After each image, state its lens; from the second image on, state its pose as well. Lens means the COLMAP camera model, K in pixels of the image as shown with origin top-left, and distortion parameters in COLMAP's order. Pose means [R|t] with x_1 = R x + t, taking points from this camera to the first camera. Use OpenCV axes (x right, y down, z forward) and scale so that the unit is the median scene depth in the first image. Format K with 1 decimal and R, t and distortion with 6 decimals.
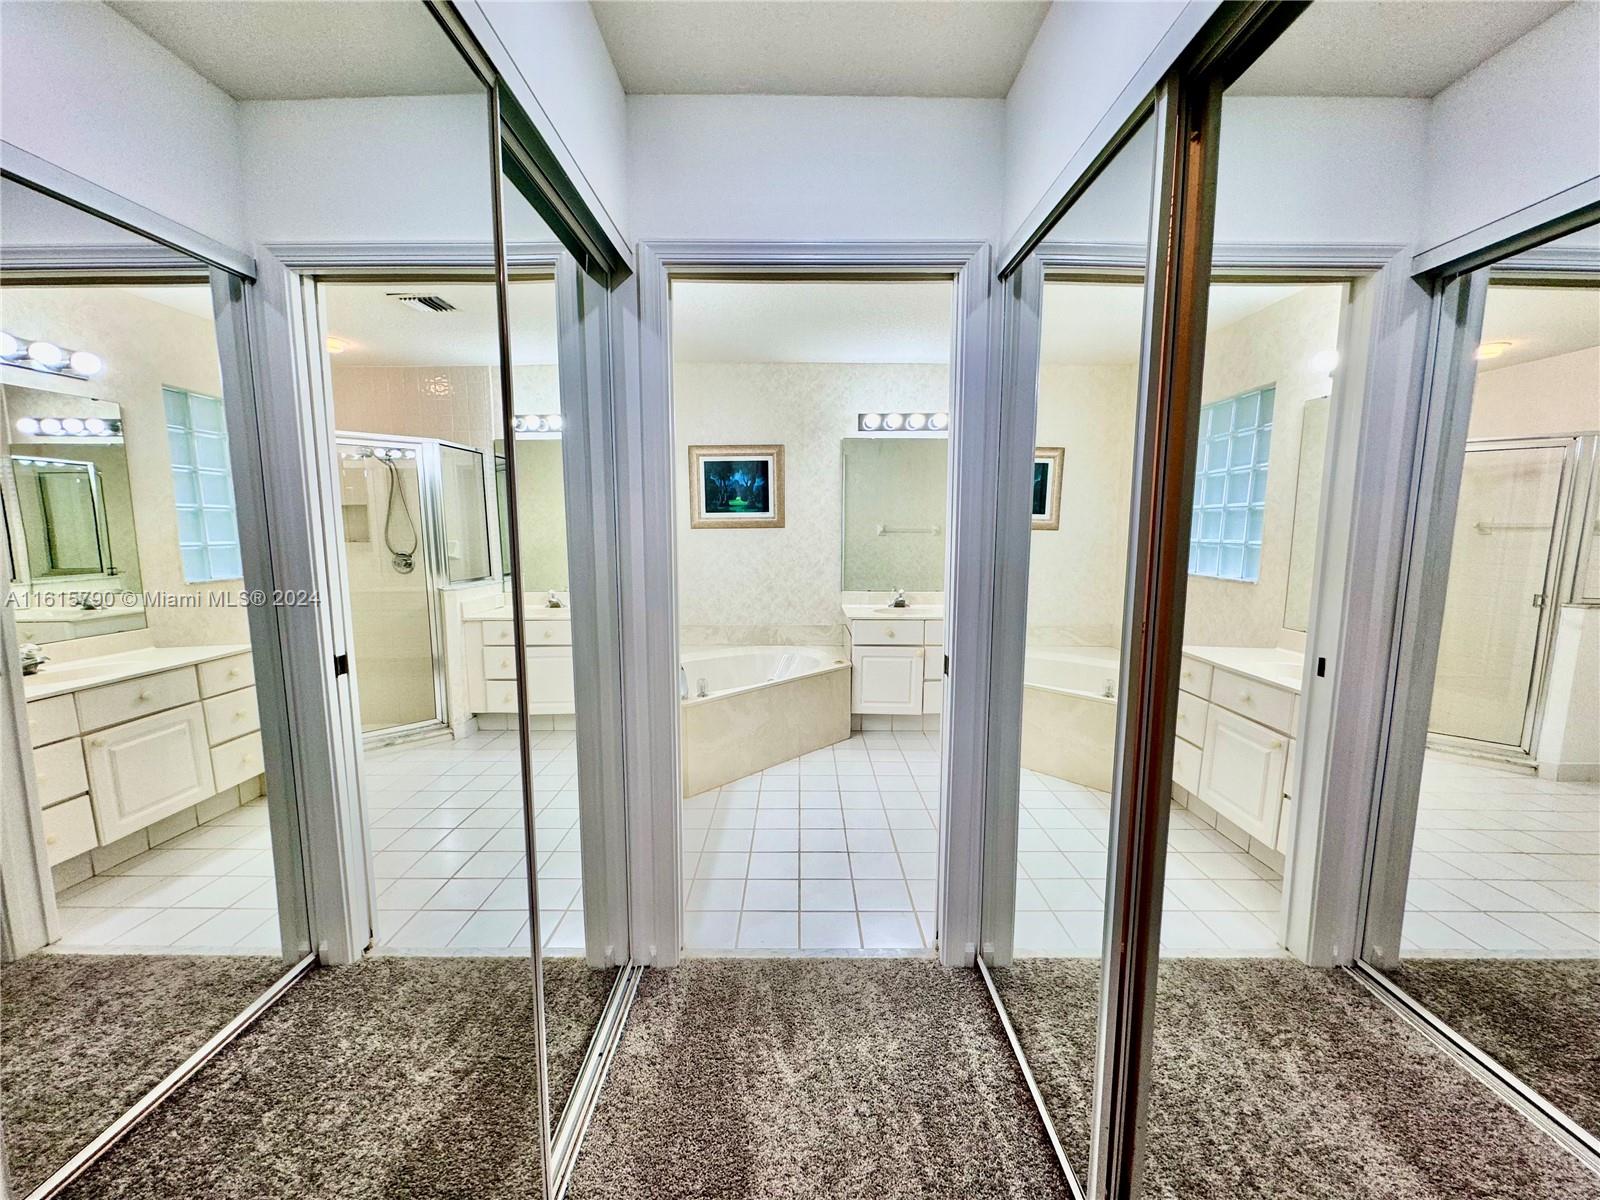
lens RADIAL K [[638.0, 0, 800.0], [0, 638.0, 600.0], [0, 0, 1]] dist [-0.000974, -0.000541]
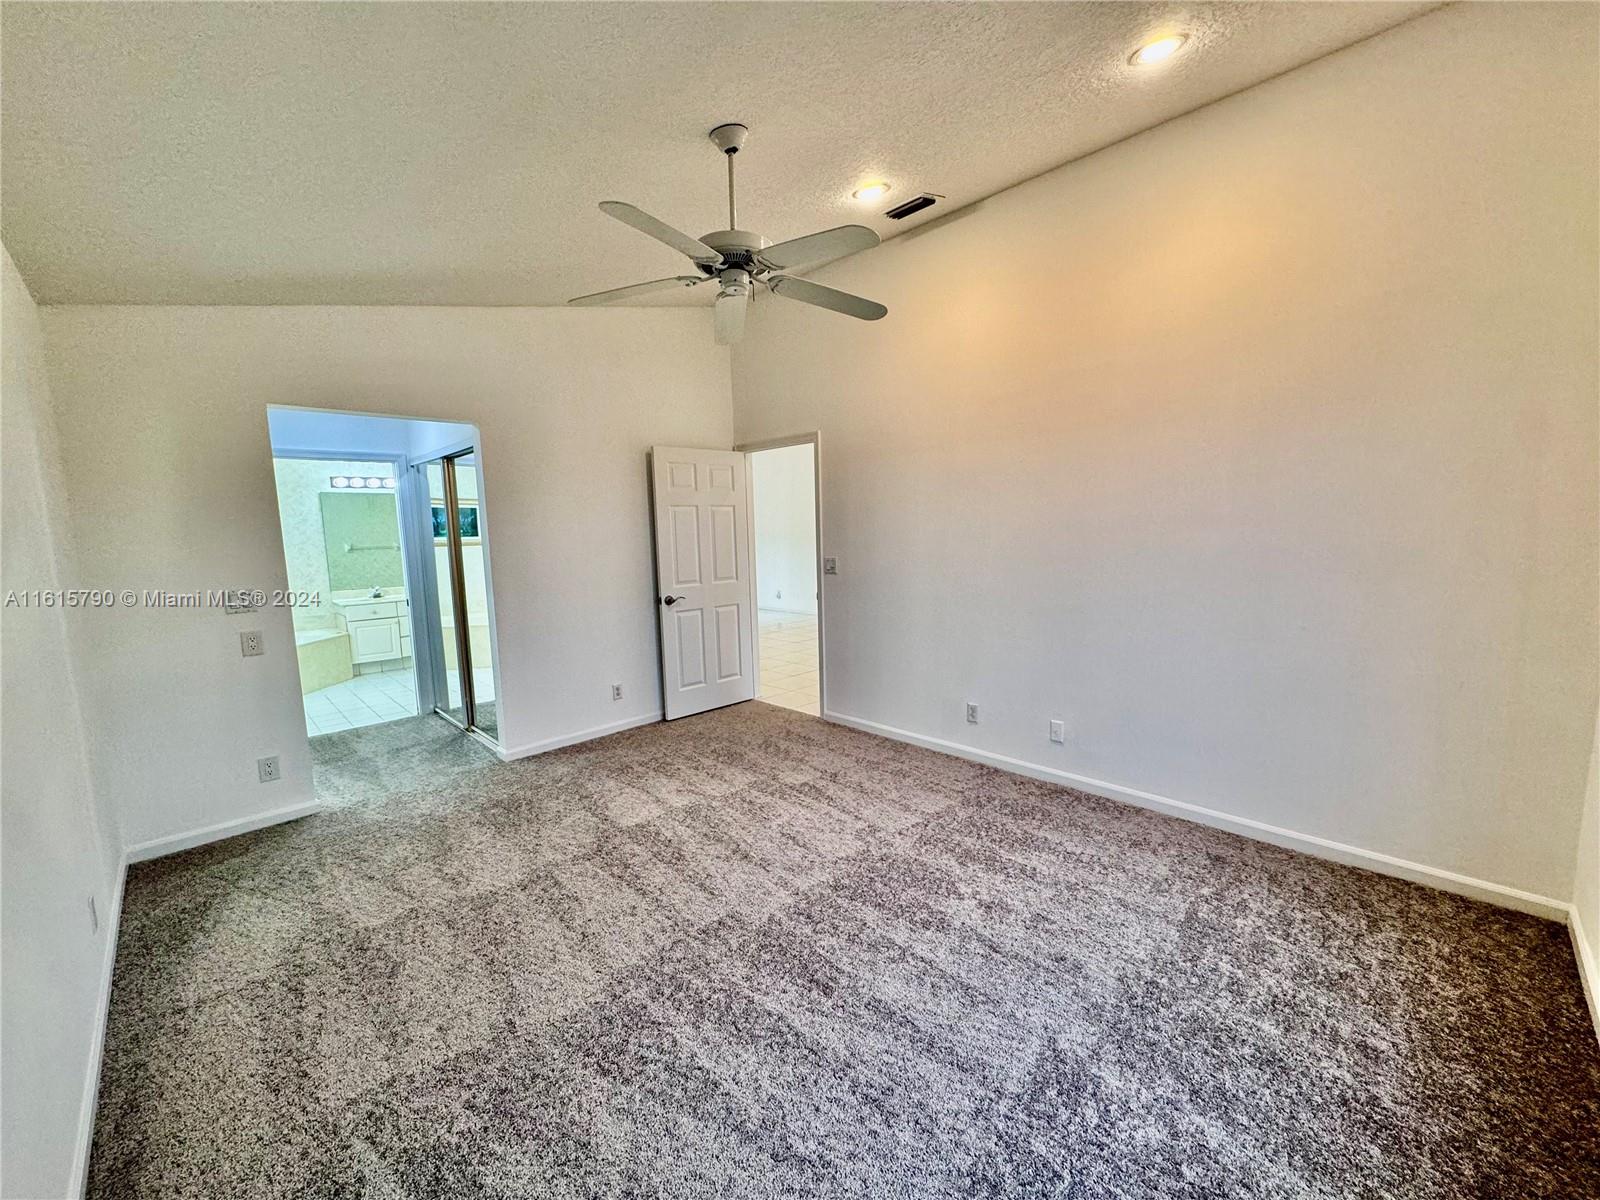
lens RADIAL K [[638.0, 0, 800.0], [0, 638.0, 600.0], [0, 0, 1]] dist [-0.000974, -0.000541]
pose [[0.717863, -0.106589, 0.687977, -0.190074], [0.110336, 0.993139, 0.038740, 0.074465], [-0.687386, 0.048099, 0.724698, -0.919063]]
